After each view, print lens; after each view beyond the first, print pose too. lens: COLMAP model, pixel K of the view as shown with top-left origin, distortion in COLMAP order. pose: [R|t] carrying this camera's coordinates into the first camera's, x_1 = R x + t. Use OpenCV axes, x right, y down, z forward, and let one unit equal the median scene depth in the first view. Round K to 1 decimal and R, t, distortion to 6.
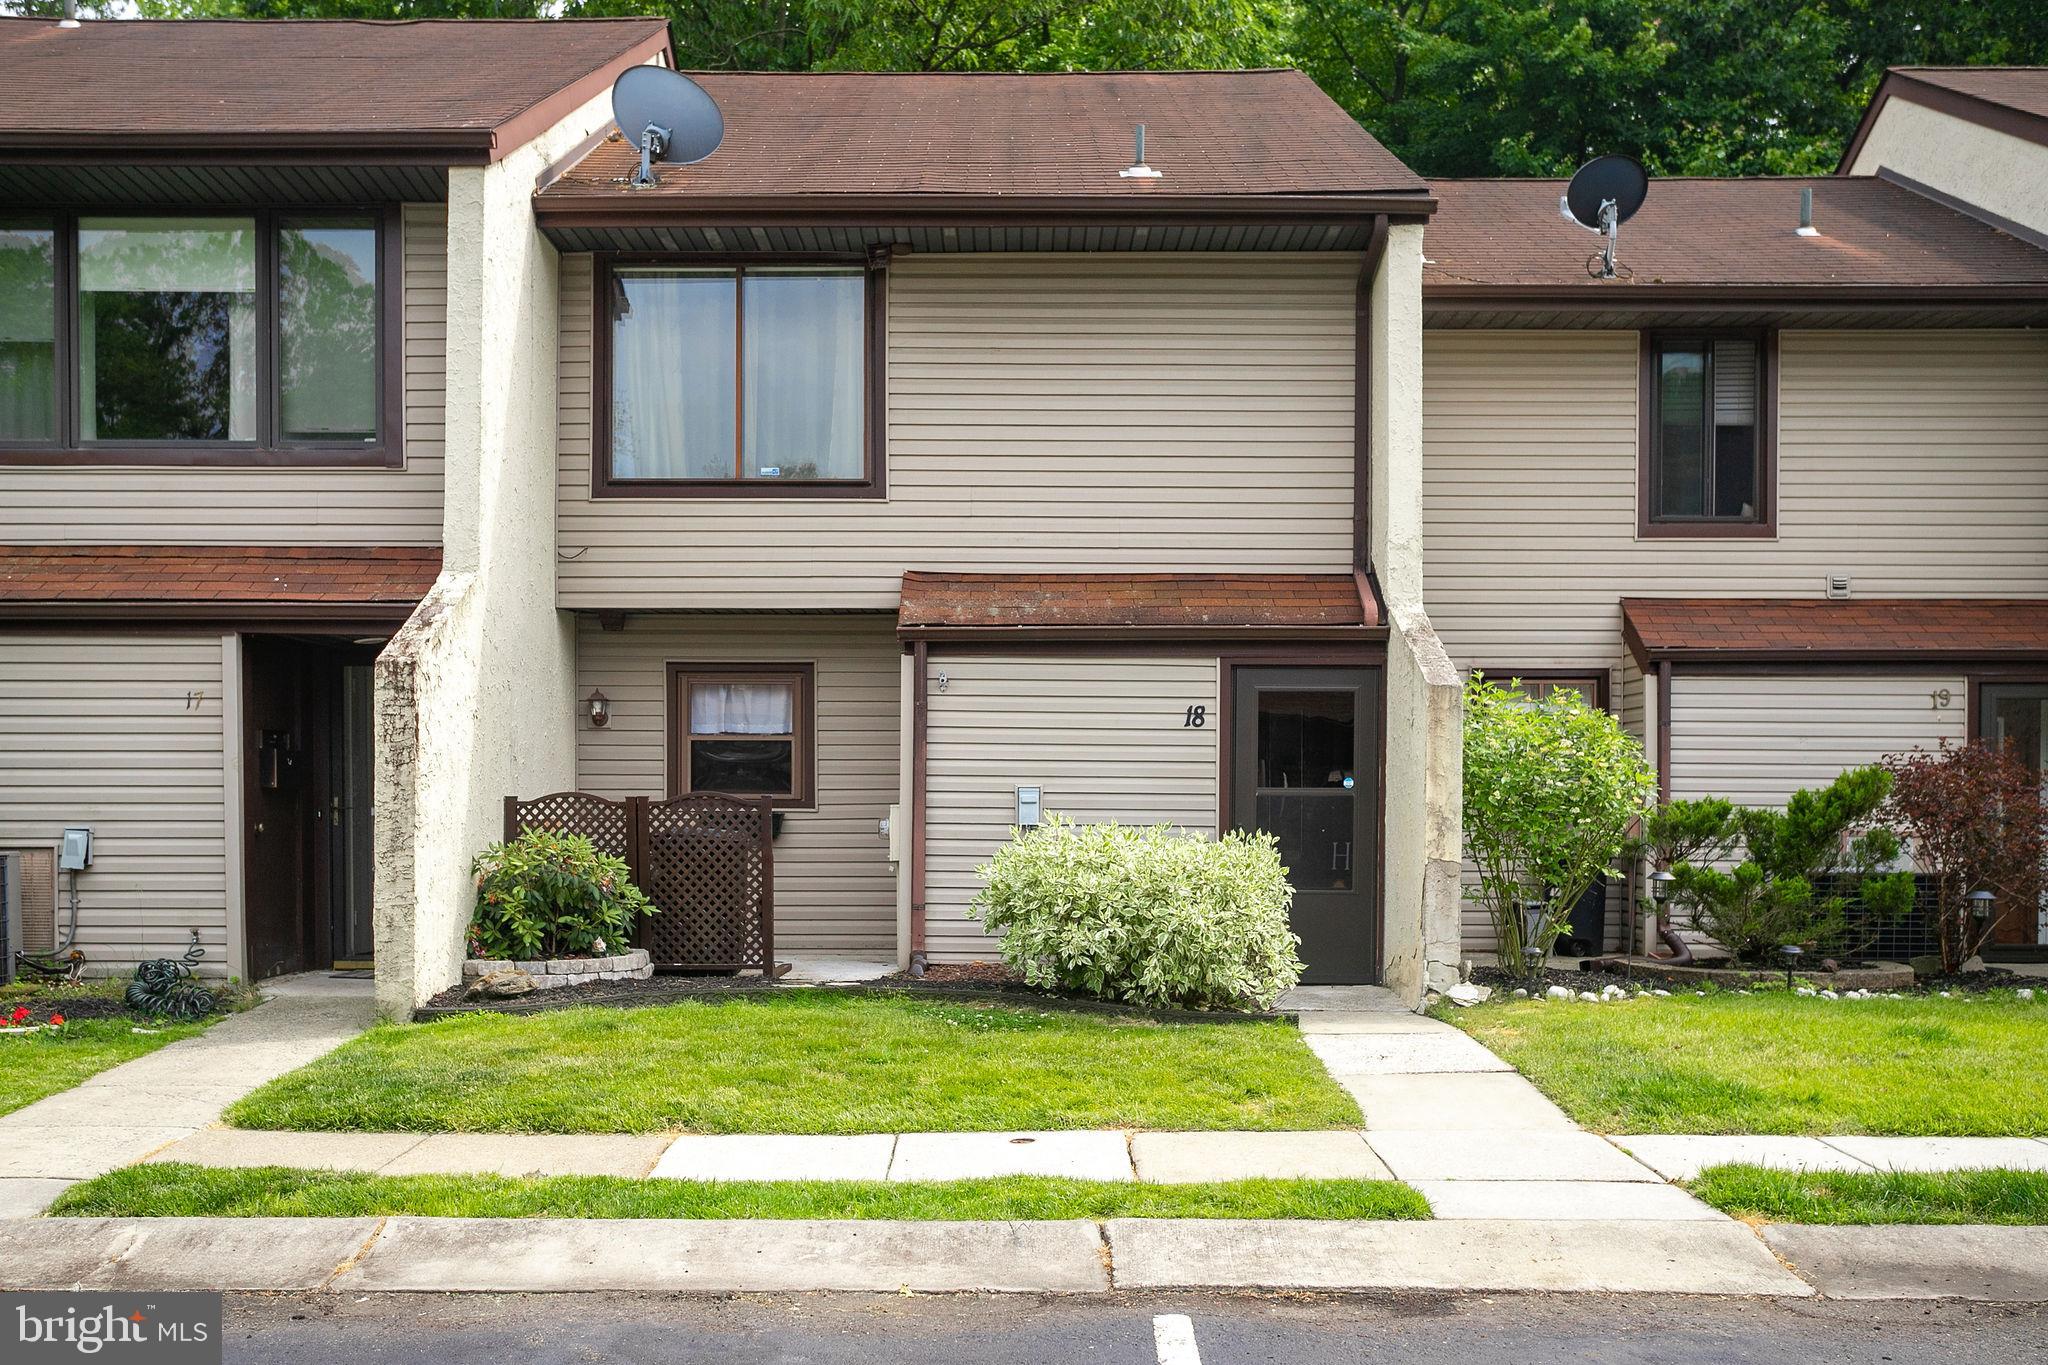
lens RADIAL K [[1963.9, 0, 1024.0], [0, 1963.9, 818.1], [0, 0, 1]] dist [0.009367, 0.008183]
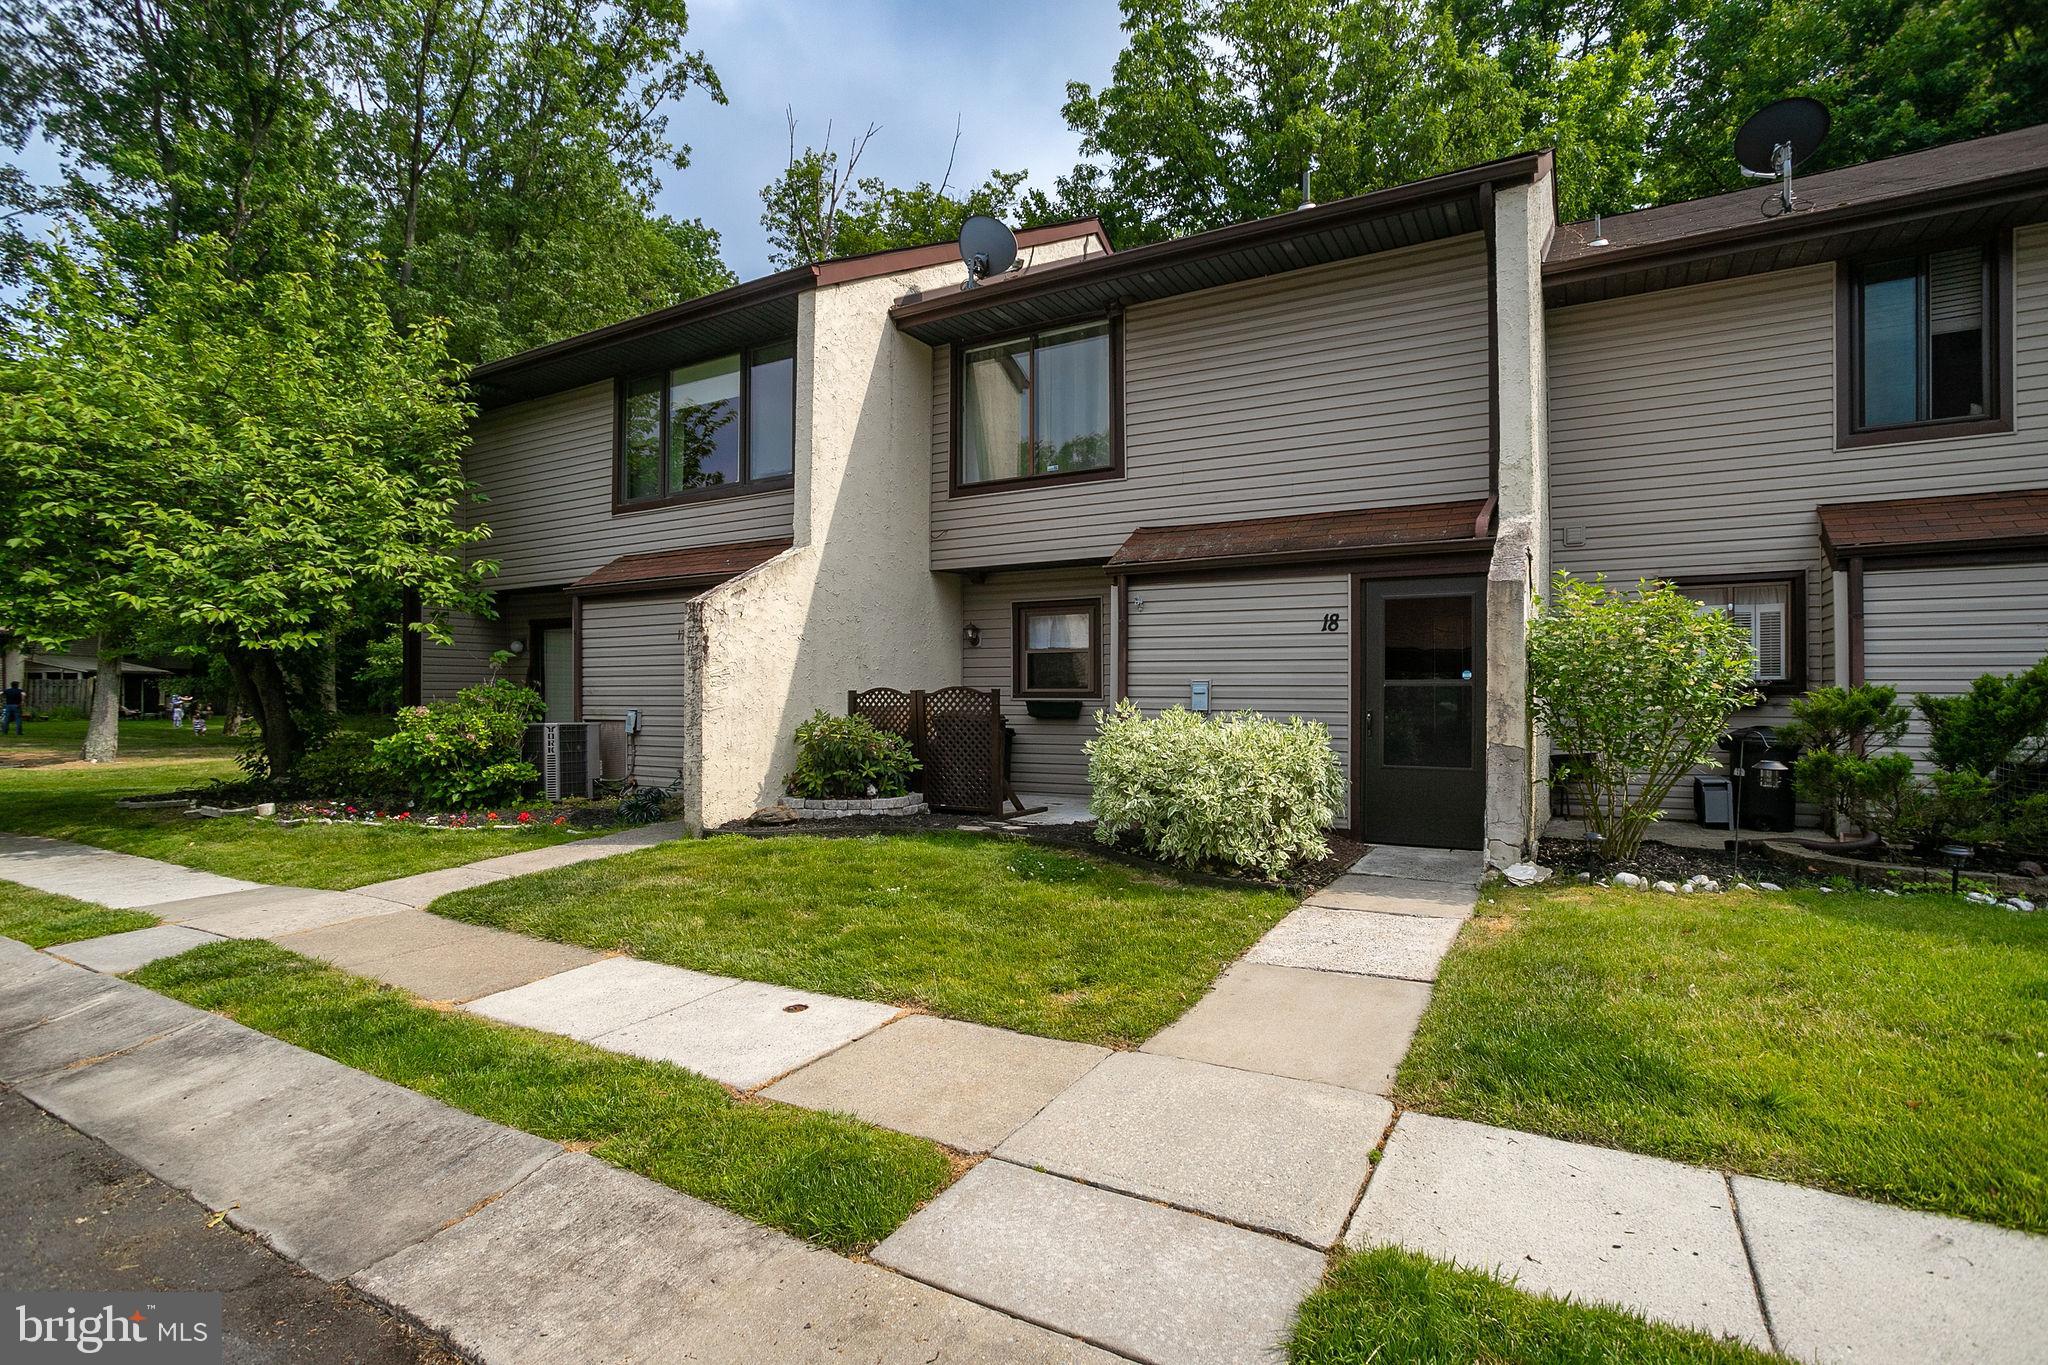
lens RADIAL K [[988.8, 0, 1024.0], [0, 988.8, 682.5], [0, 0, 1]] dist [-0.038078, 0.025174]
pose [[0.865943, -0.009502, -0.500052, 0.227712], [-0.001178, 0.999778, -0.021038, -0.000959], [0.500141, 0.018807, 0.865740, 0.366497]]
